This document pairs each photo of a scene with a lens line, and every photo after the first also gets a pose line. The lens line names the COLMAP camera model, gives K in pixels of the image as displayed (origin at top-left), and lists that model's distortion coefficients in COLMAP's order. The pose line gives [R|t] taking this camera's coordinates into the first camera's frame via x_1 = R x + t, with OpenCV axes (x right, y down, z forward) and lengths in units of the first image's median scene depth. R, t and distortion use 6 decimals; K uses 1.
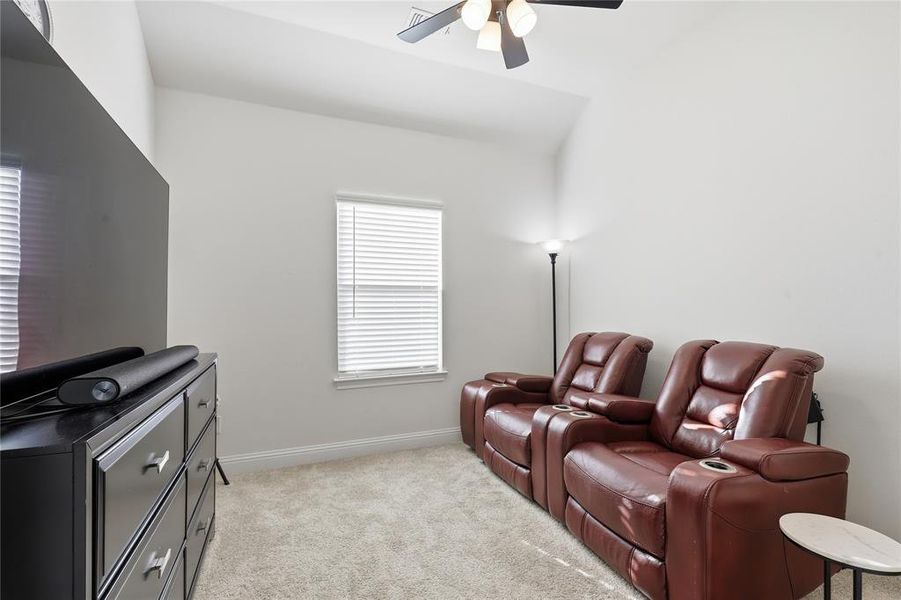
lens RADIAL K [[412.2, 0, 450.8], [0, 412.2, 305.6], [0, 0, 1]] dist [-0.000283, -0.000252]
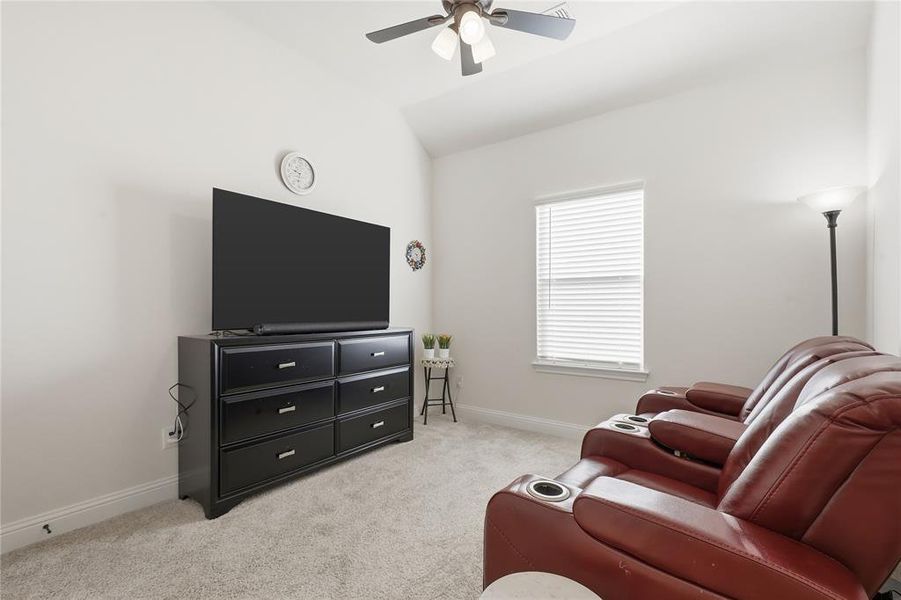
lens RADIAL K [[412.2, 0, 450.8], [0, 412.2, 305.6], [0, 0, 1]] dist [-0.000283, -0.000252]
pose [[0.509230, 0.003261, -0.860624, 0.577951], [0.002165, 0.999985, 0.005070, 0.014541], [0.860628, -0.004445, 0.509215, 0.210321]]
